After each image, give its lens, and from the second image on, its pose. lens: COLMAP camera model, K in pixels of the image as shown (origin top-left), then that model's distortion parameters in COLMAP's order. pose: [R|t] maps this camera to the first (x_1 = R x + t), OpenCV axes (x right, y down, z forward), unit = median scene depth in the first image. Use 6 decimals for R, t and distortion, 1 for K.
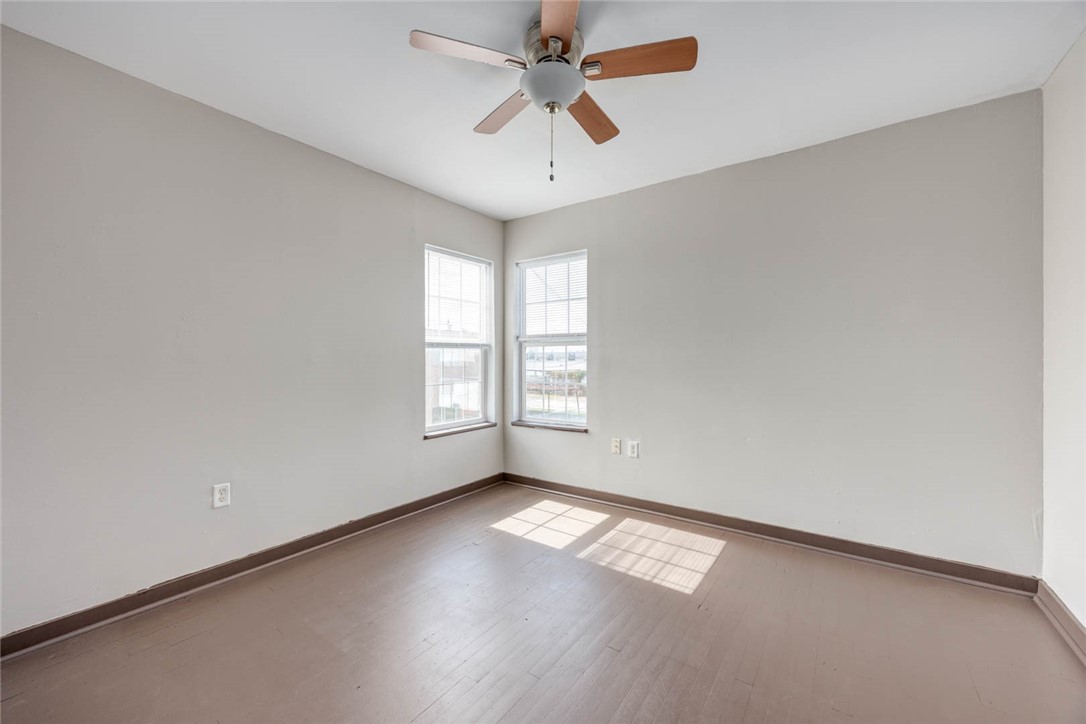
lens RADIAL K [[415.4, 0, 541.1], [0, 415.4, 360.1], [0, 0, 1]] dist [0.000774, -0.000205]
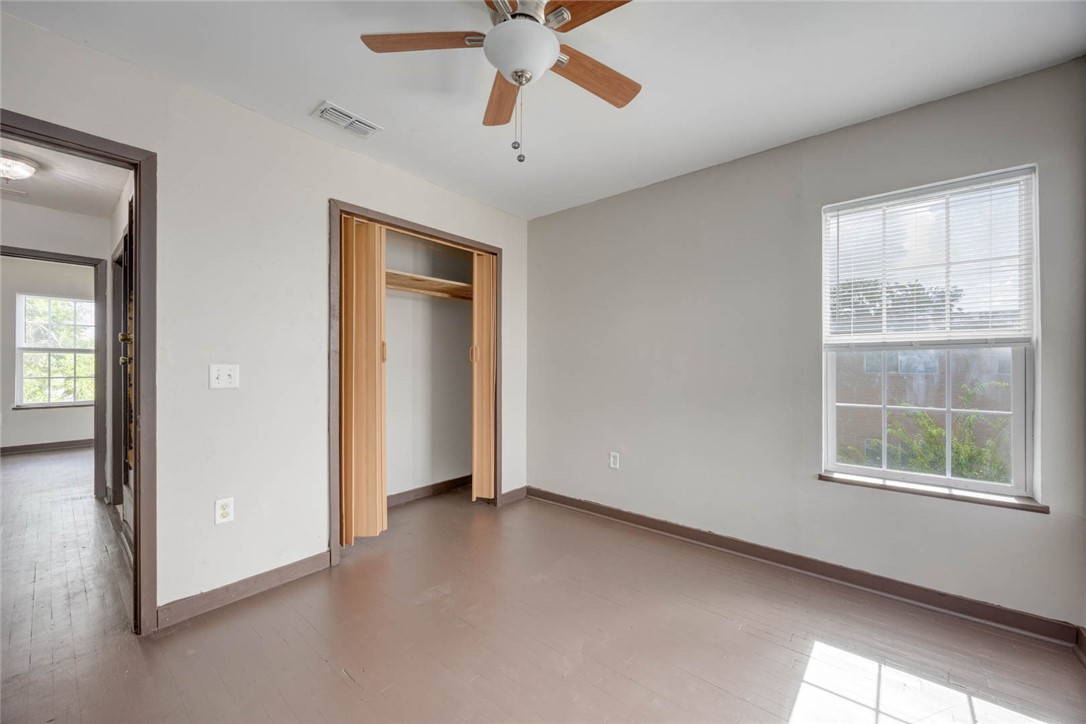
lens RADIAL K [[415.4, 0, 547.9], [0, 415.4, 364.2], [0, 0, 1]] dist [0.000774, -0.000205]
pose [[-0.072457, -0.010231, -0.997319, 0.751448], [-0.008993, 0.999913, -0.009605, 0.005056], [0.997331, 0.008273, -0.072543, 0.936879]]
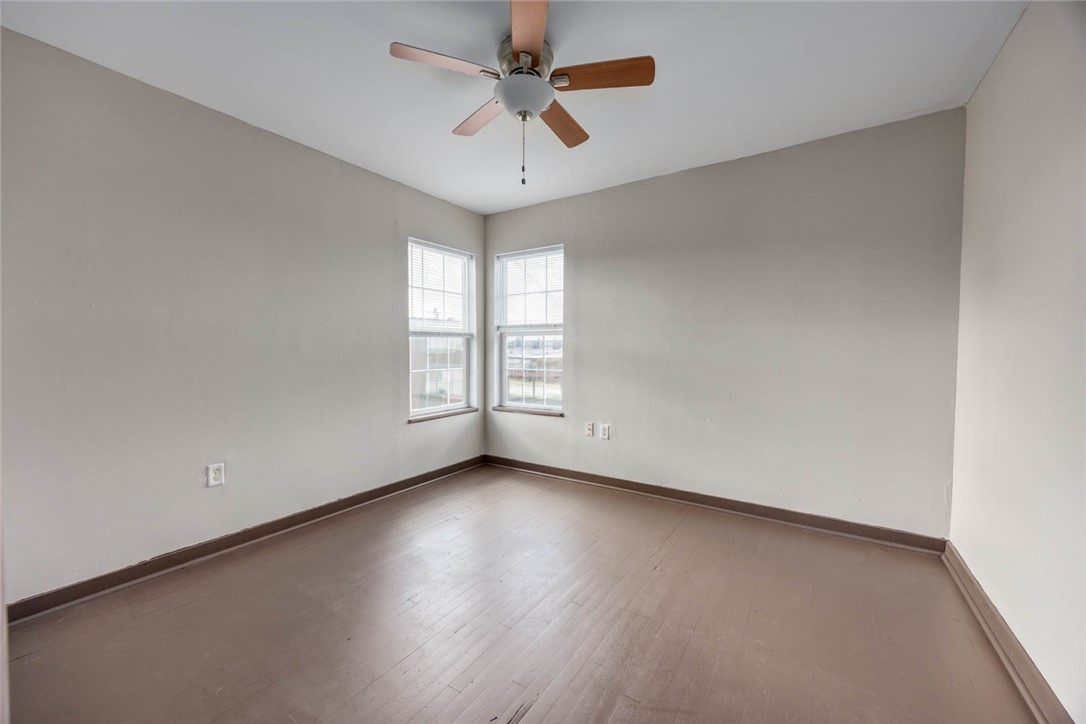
lens RADIAL K [[415.4, 0, 546.3], [0, 415.4, 363.7], [0, 0, 1]] dist [0.000774, -0.000205]
pose [[0.999282, 0.002605, 0.037804, 0.039865], [-0.003951, 0.999359, 0.035573, -0.000512], [-0.037687, -0.035697, 0.998652, -0.092853]]
